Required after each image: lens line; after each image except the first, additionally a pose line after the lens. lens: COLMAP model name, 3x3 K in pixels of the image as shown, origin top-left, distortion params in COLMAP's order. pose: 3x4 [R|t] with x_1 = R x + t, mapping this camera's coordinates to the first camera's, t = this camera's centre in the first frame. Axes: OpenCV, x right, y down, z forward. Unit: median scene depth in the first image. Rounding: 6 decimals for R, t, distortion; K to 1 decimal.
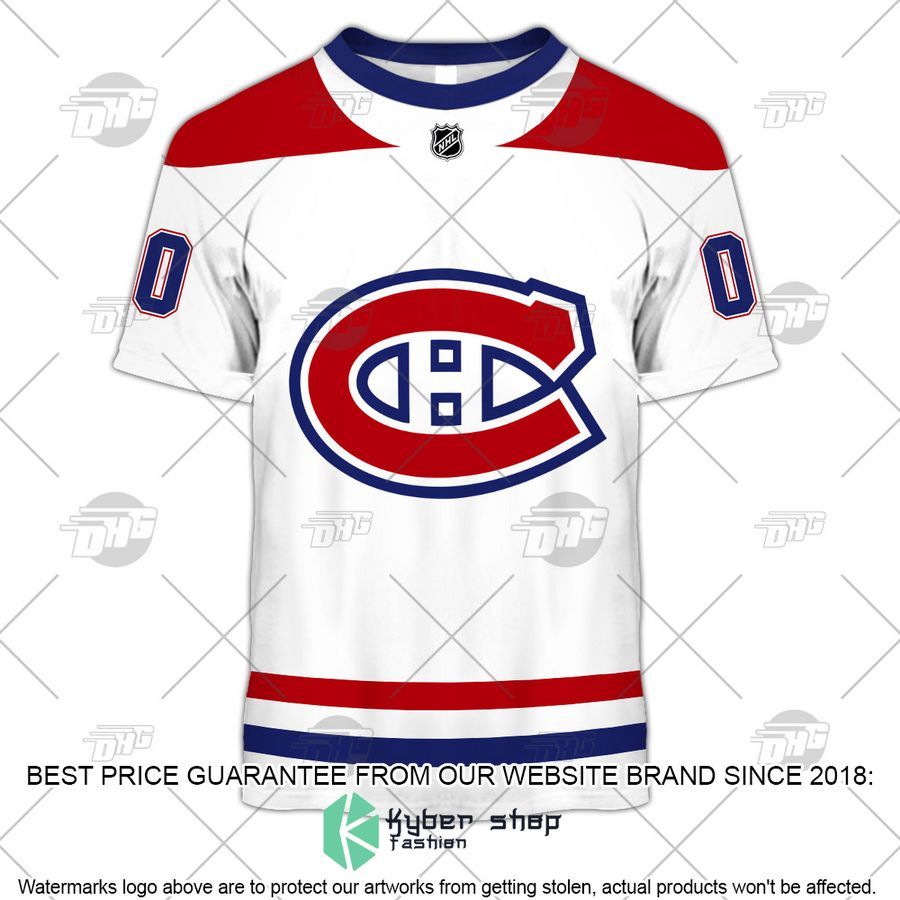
lens RADIAL K [[6557.4, 0, 450.6], [0, 6557.4, 449.9], [0, 0, 1]] dist [-0.282179, 0.000000]
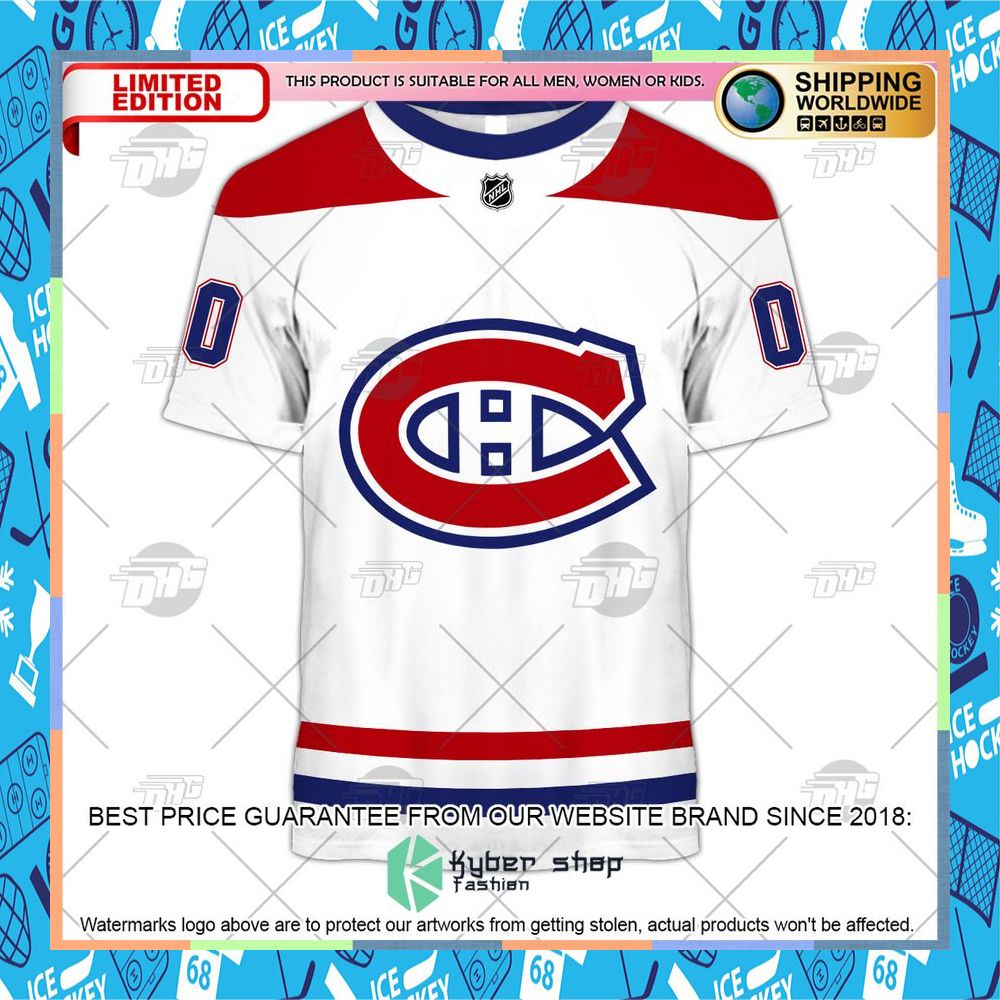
lens RADIAL K [[7286.0, 0, 500.0], [0, 7286.0, 499.6], [0, 0, 1]] dist [-0.282179, 0.000000]
pose [[1.000000, -0.000029, 0.000948, -0.001148], [0.000027, 0.999998, 0.001986, -0.002254], [-0.000948, -0.001985, 0.999998, -0.111266]]
